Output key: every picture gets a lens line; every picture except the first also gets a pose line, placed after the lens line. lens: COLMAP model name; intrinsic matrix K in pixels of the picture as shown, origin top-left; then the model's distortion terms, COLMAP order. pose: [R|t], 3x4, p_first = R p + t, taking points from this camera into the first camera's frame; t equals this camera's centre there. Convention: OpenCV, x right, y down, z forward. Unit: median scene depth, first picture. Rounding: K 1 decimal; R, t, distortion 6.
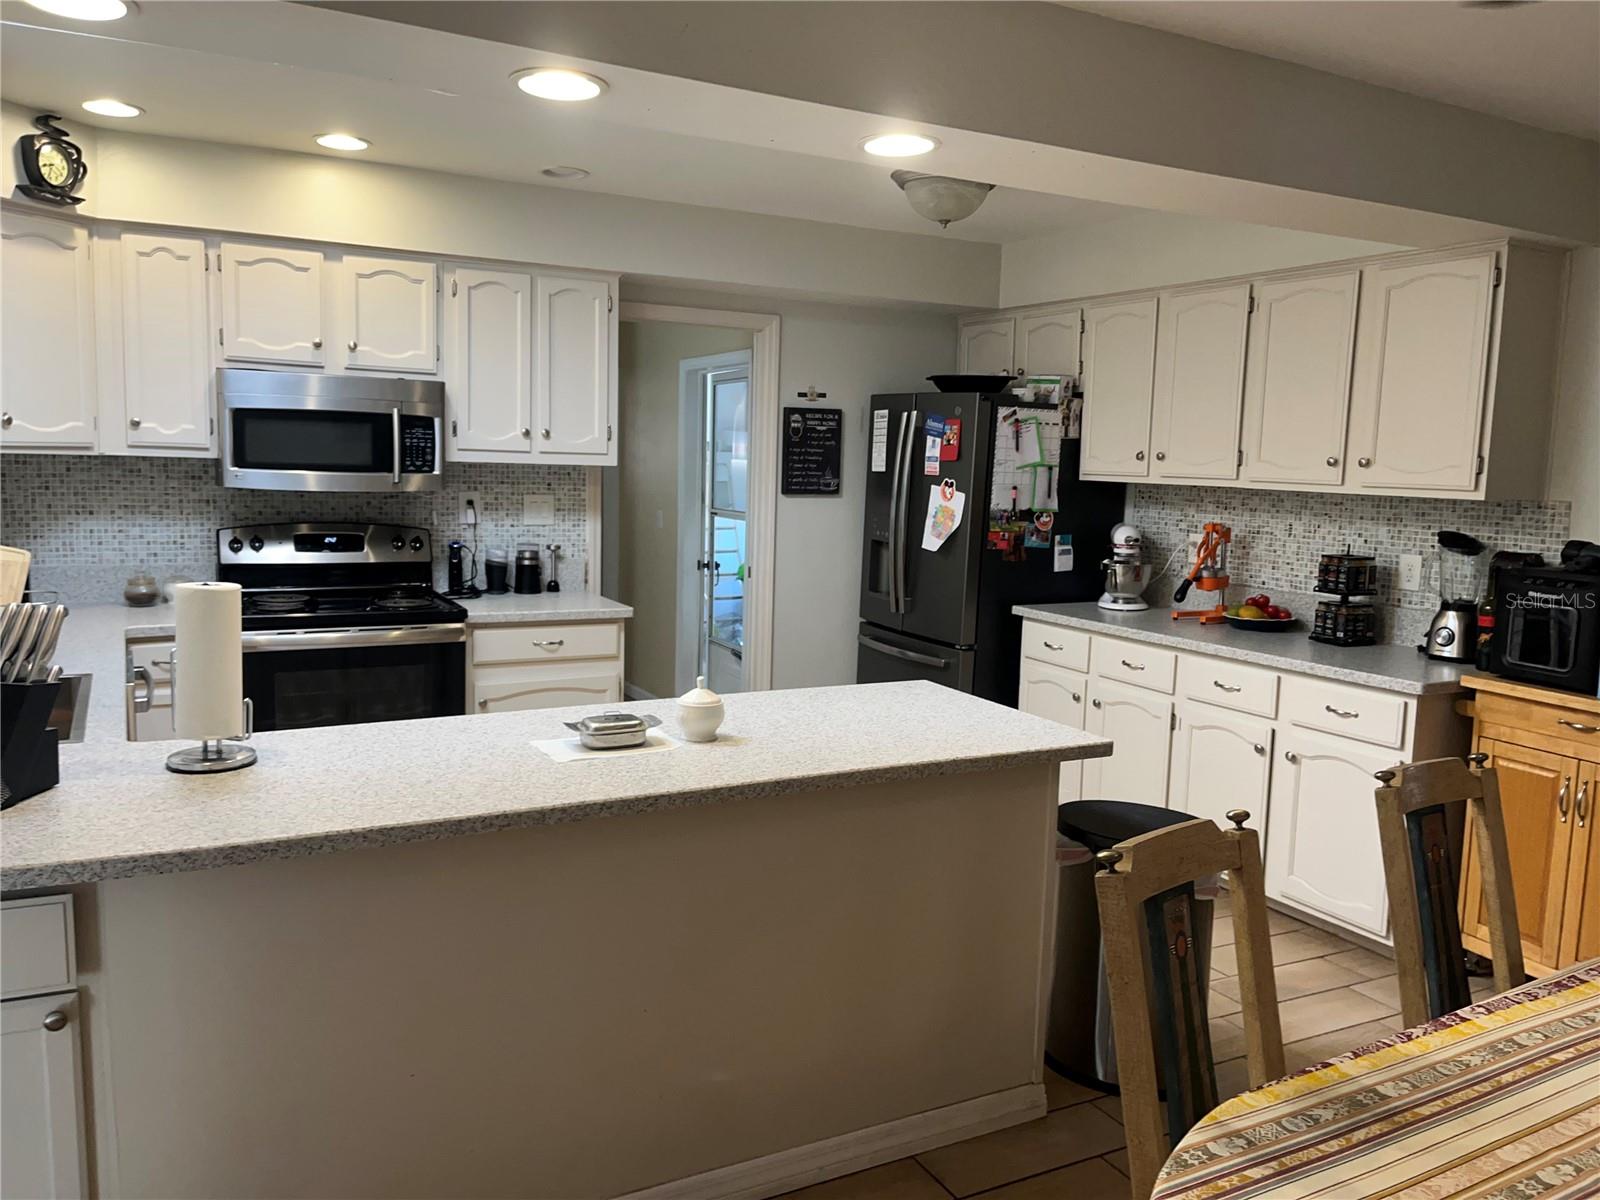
lens RADIAL K [[1208.7, 0, 805.7], [0, 1208.7, 600.6], [0, 0, 1]] dist [0.052139, -0.082377]
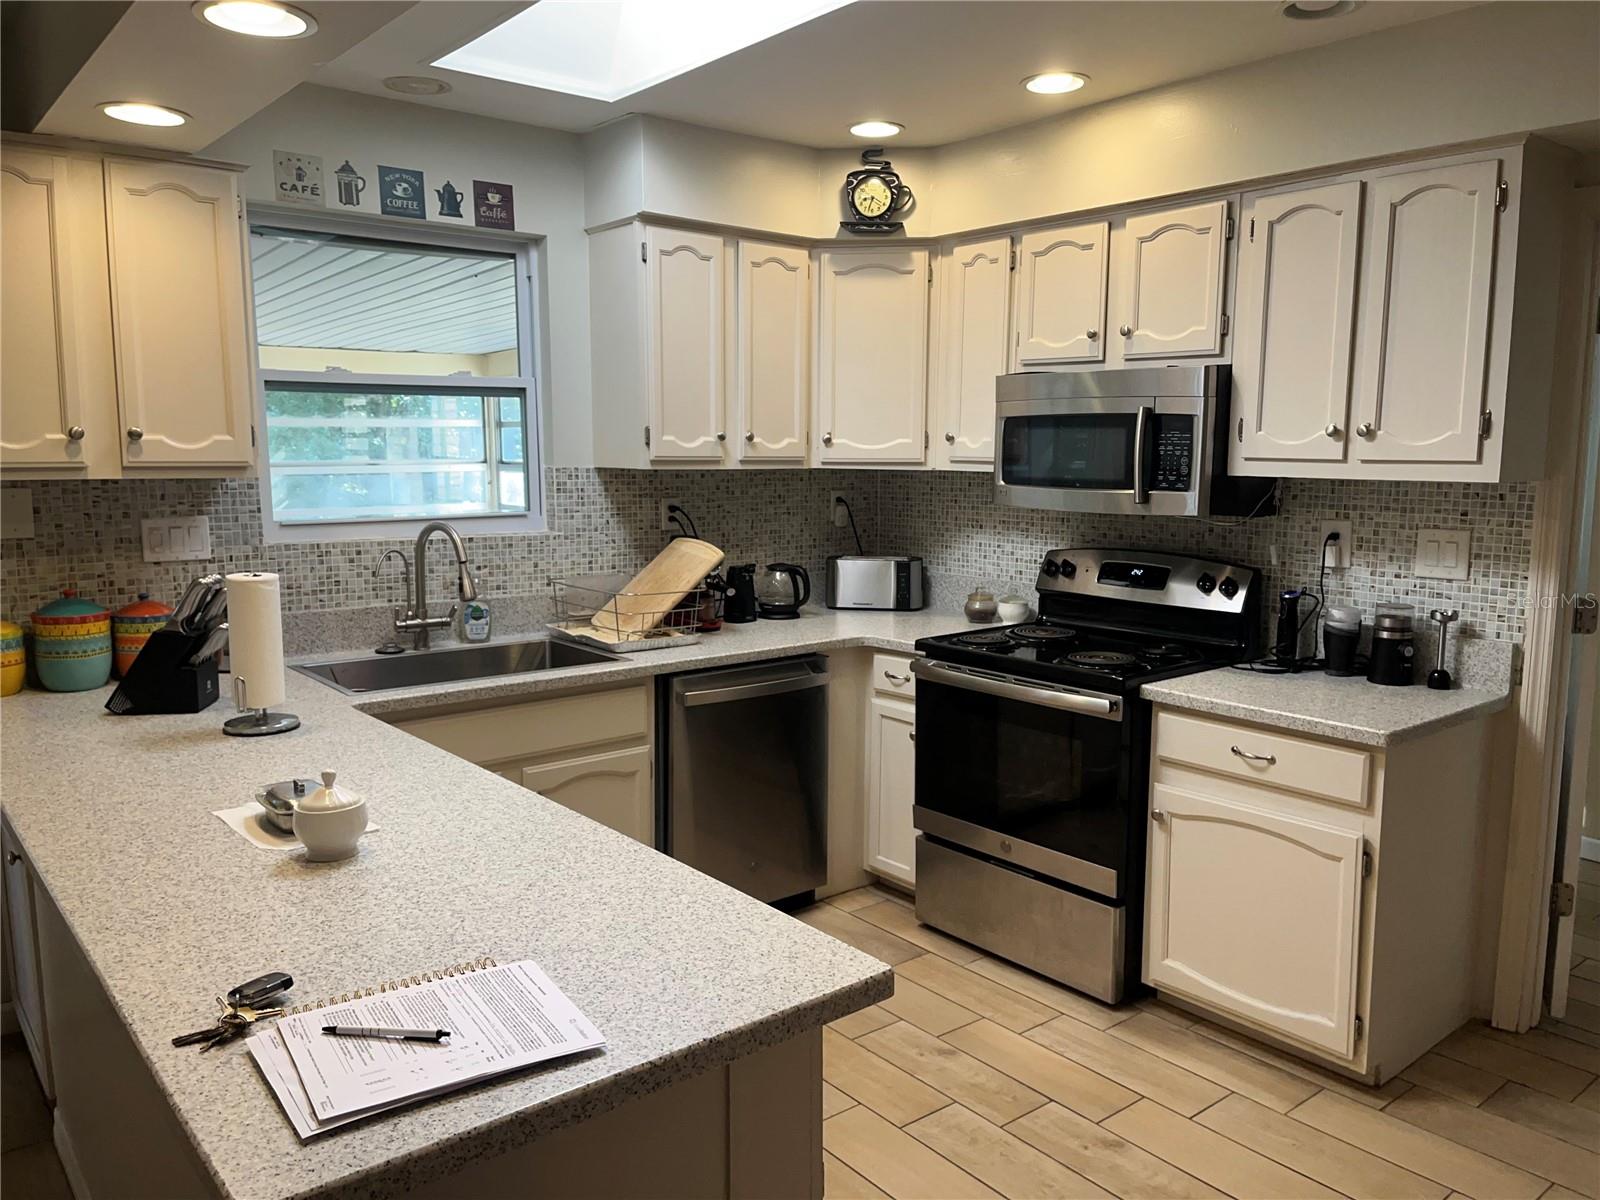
lens RADIAL K [[1208.7, 0, 805.7], [0, 1208.7, 600.6], [0, 0, 1]] dist [0.052139, -0.082377]
pose [[0.187088, 0.100511, -0.977188, 0.374034], [-0.116278, 0.990024, 0.079569, -0.071733], [0.975437, 0.098739, 0.196908, 0.639960]]
